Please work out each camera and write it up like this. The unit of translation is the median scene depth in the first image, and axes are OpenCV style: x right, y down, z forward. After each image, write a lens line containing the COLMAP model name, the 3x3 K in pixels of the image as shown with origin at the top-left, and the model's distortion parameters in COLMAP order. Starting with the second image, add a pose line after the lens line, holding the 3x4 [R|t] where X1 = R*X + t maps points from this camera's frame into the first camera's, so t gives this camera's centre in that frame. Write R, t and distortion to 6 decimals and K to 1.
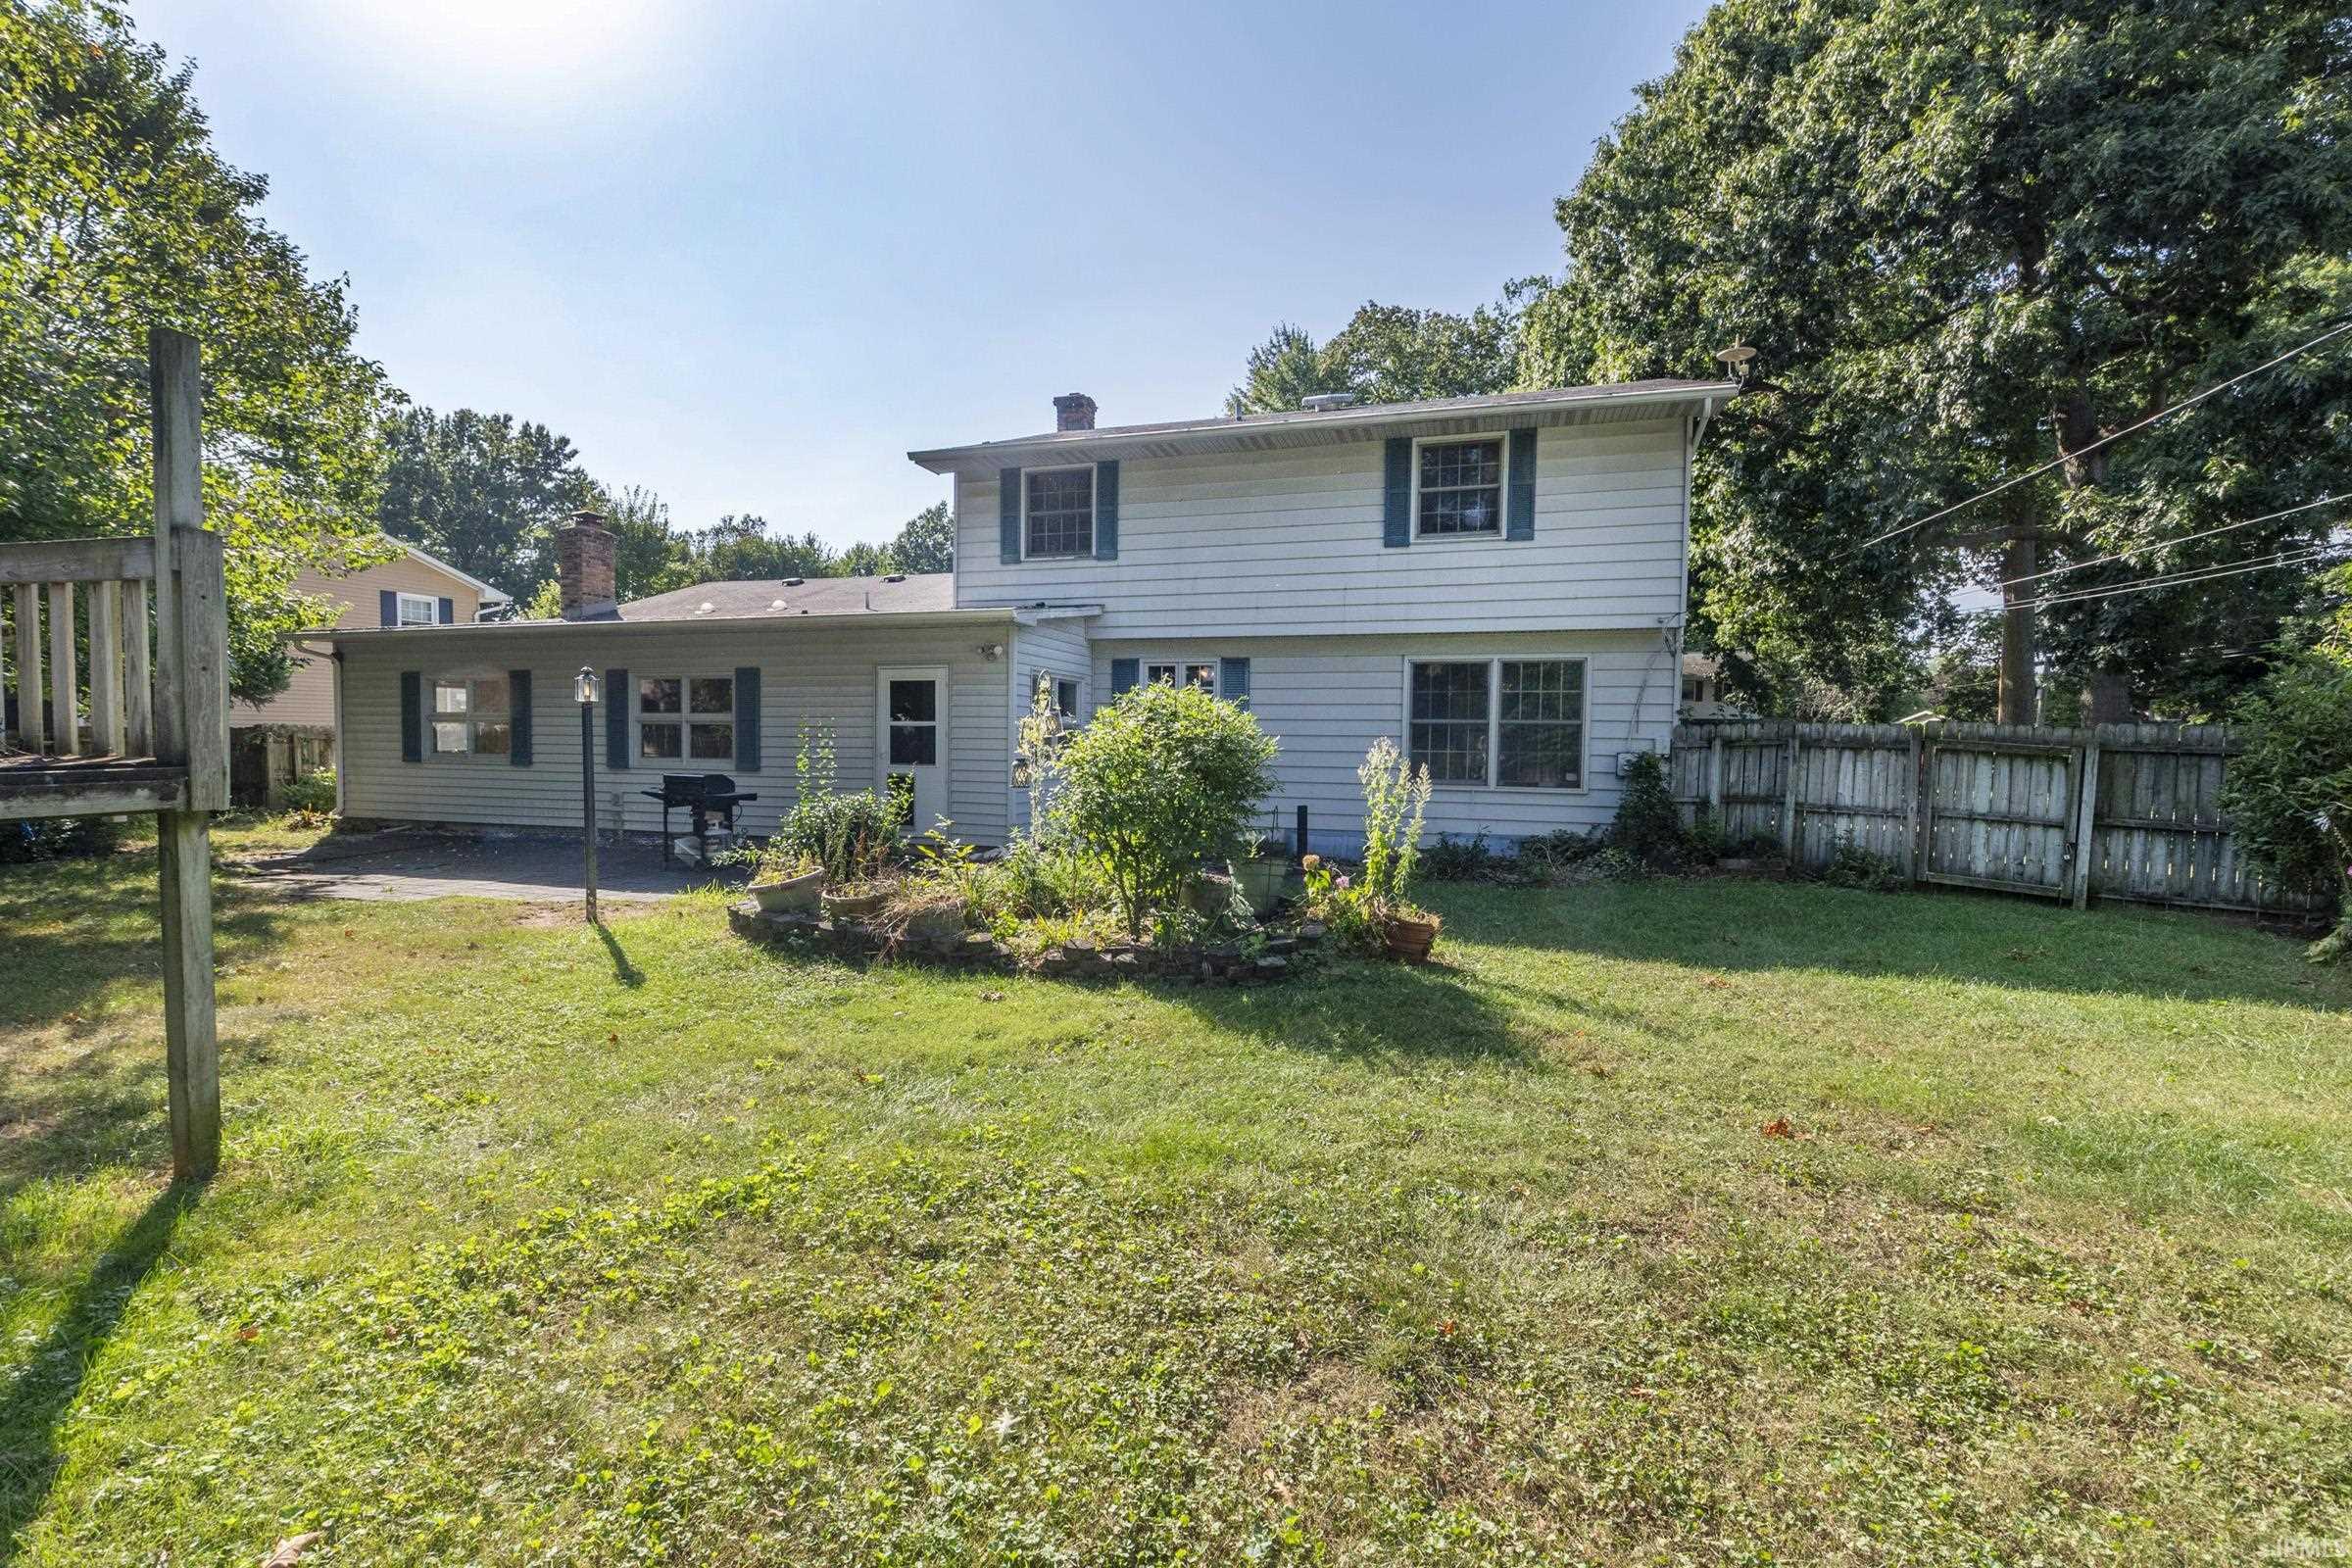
lens RADIAL K [[1028.7, 0, 1247.8], [0, 1028.7, 793.3], [0, 0, 1]] dist [-0.001289, 0.000137]
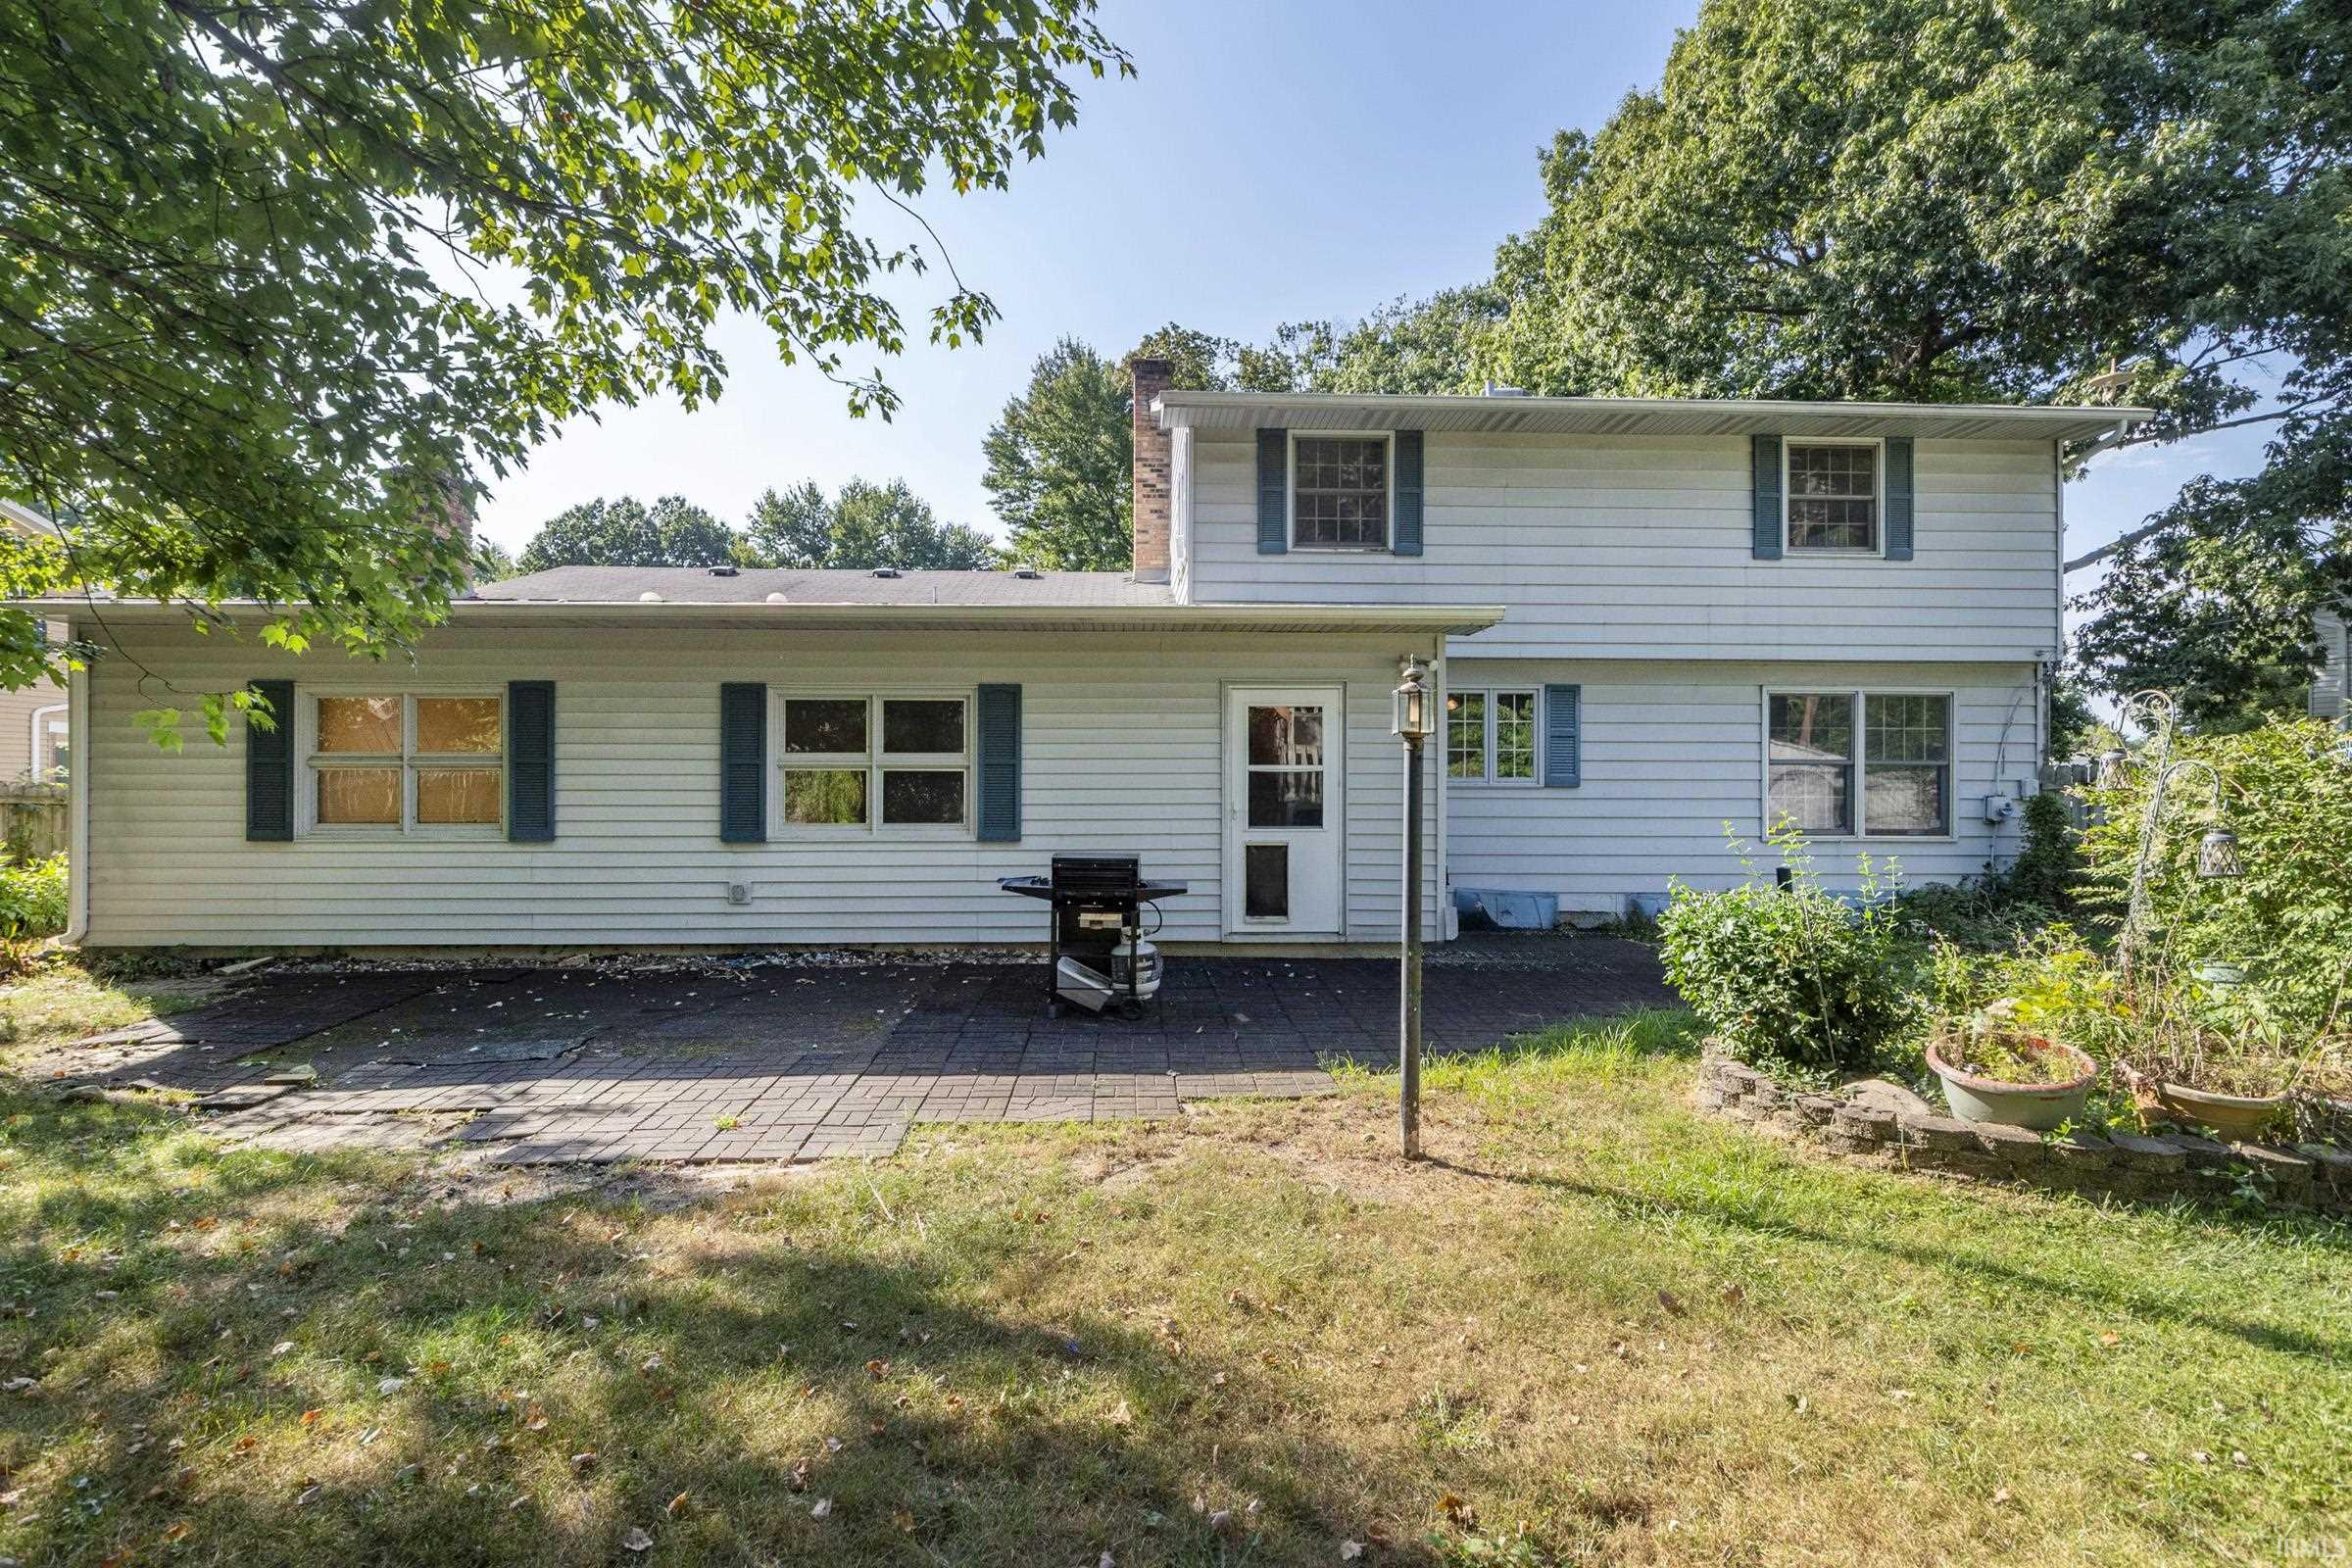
lens RADIAL K [[1028.7, 0, 1173.4], [0, 1028.7, 786.3], [0, 0, 1]] dist [-0.001289, 0.000137]
pose [[0.944577, -0.011599, 0.328086, -0.605840], [0.026500, 0.998808, -0.040984, -0.028639], [-0.327220, 0.047407, 0.943758, 0.361869]]
